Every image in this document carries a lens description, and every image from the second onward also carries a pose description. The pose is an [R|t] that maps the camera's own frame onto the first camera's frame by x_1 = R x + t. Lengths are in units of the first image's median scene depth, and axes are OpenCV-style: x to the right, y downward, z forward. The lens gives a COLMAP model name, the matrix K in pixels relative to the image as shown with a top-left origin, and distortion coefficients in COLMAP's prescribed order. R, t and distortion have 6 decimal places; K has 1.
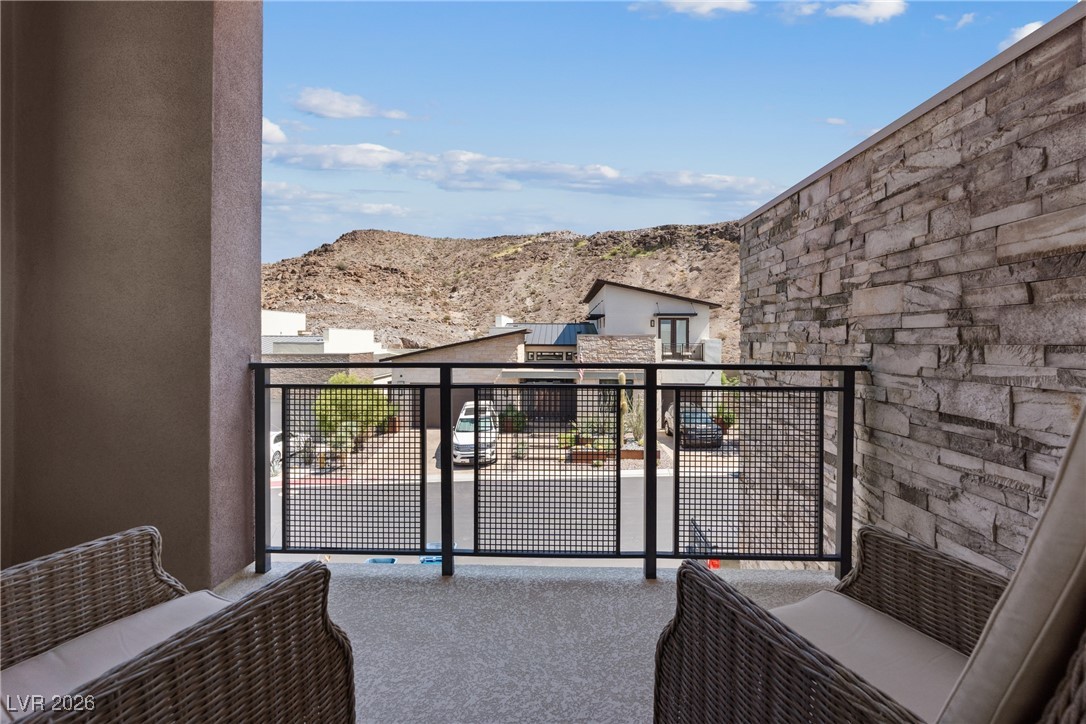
lens RADIAL K [[507.8, 0, 539.8], [0, 507.8, 358.4], [0, 0, 1]] dist [-0.047404, 0.014555]
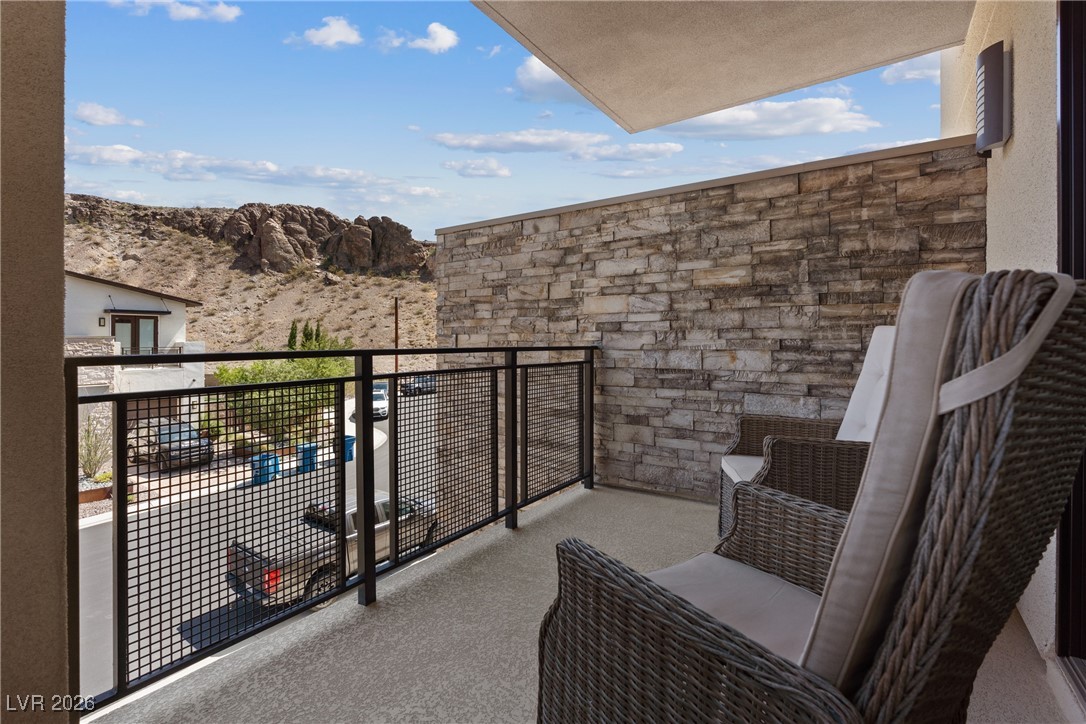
lens RADIAL K [[507.8, 0, 539.8], [0, 507.8, 358.4], [0, 0, 1]] dist [-0.047404, 0.014555]
pose [[0.538217, -0.035693, 0.842050, -0.862606], [0.039741, 0.999066, 0.016947, 0.021947], [-0.841869, 0.024343, 0.539133, 0.333294]]
